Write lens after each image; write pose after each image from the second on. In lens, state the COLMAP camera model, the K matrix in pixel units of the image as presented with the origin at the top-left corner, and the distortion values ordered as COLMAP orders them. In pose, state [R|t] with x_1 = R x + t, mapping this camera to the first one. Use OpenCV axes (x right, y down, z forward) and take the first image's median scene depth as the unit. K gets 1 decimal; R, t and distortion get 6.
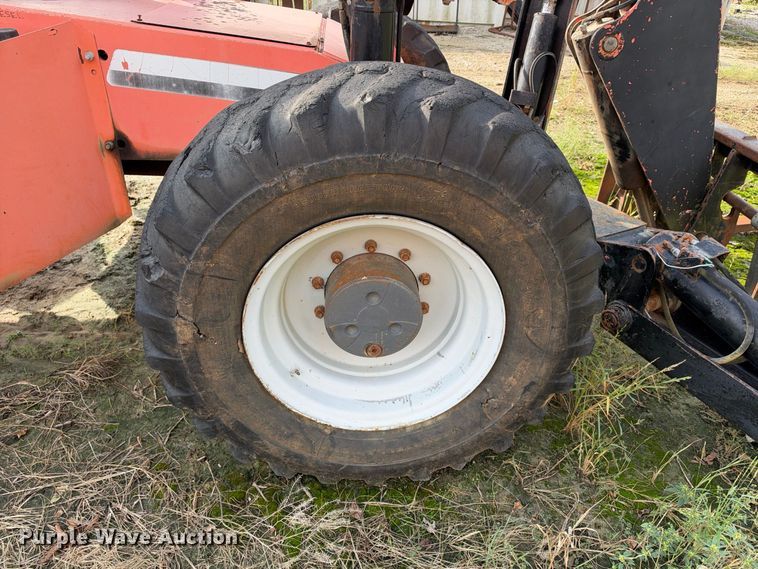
lens RADIAL K [[556.2, 0, 379.0], [0, 556.2, 284.5], [0, 0, 1]] dist [0.133367, -0.244217]
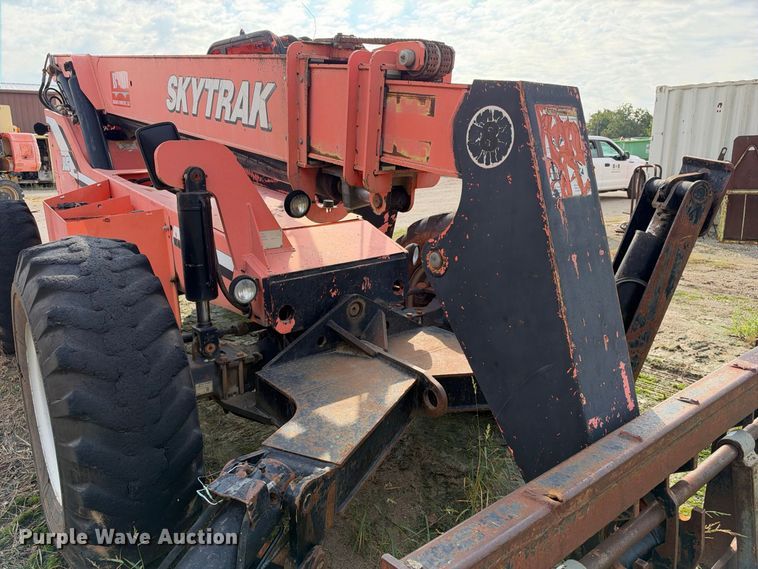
lens RADIAL K [[558.6, 0, 372.6], [0, 558.6, 293.8], [0, 0, 1]] dist [0.003149, -0.002543]
pose [[0.557242, 0.158793, -0.815026, 1.382286], [-0.399707, 0.911637, -0.095668, -0.342253], [0.727816, 0.379081, 0.571473, 0.622573]]
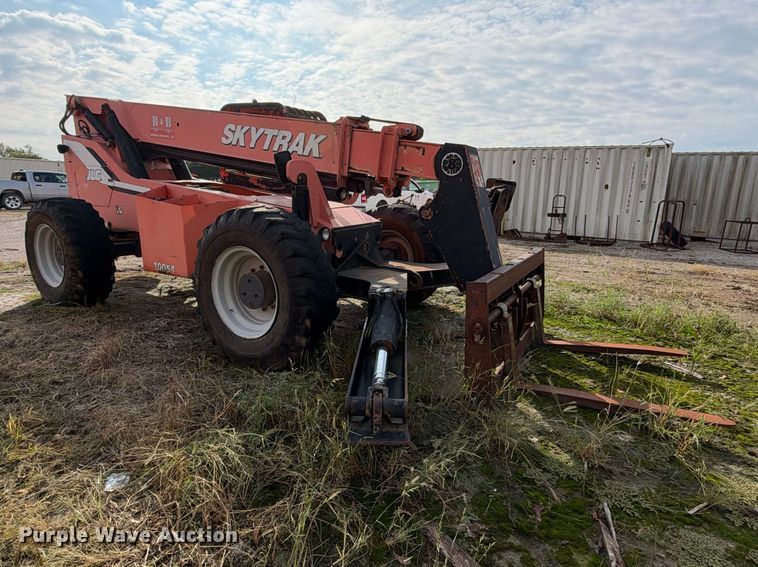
lens RADIAL K [[429.7, 0, 396.2], [0, 429.7, 276.5], [0, 0, 1]] dist [0.000577, 0.001179]
pose [[0.828802, 0.088962, -0.552424, 1.599912], [-0.277242, 0.922860, -0.267330, 0.324161], [0.486028, 0.374719, 0.789533, -0.287028]]
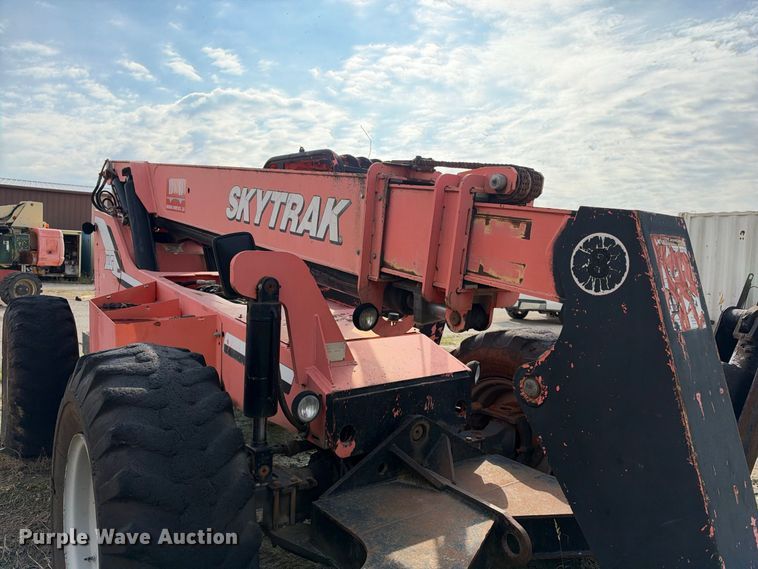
lens RADIAL K [[556.2, 0, 379.0], [0, 556.2, 284.5], [0, 0, 1]] dist [0.133367, -0.244217]
pose [[0.543720, 0.012749, -0.839170, 1.253383], [-0.441978, 0.854350, -0.273389, -0.316614], [0.713459, 0.519542, 0.470162, 0.537155]]
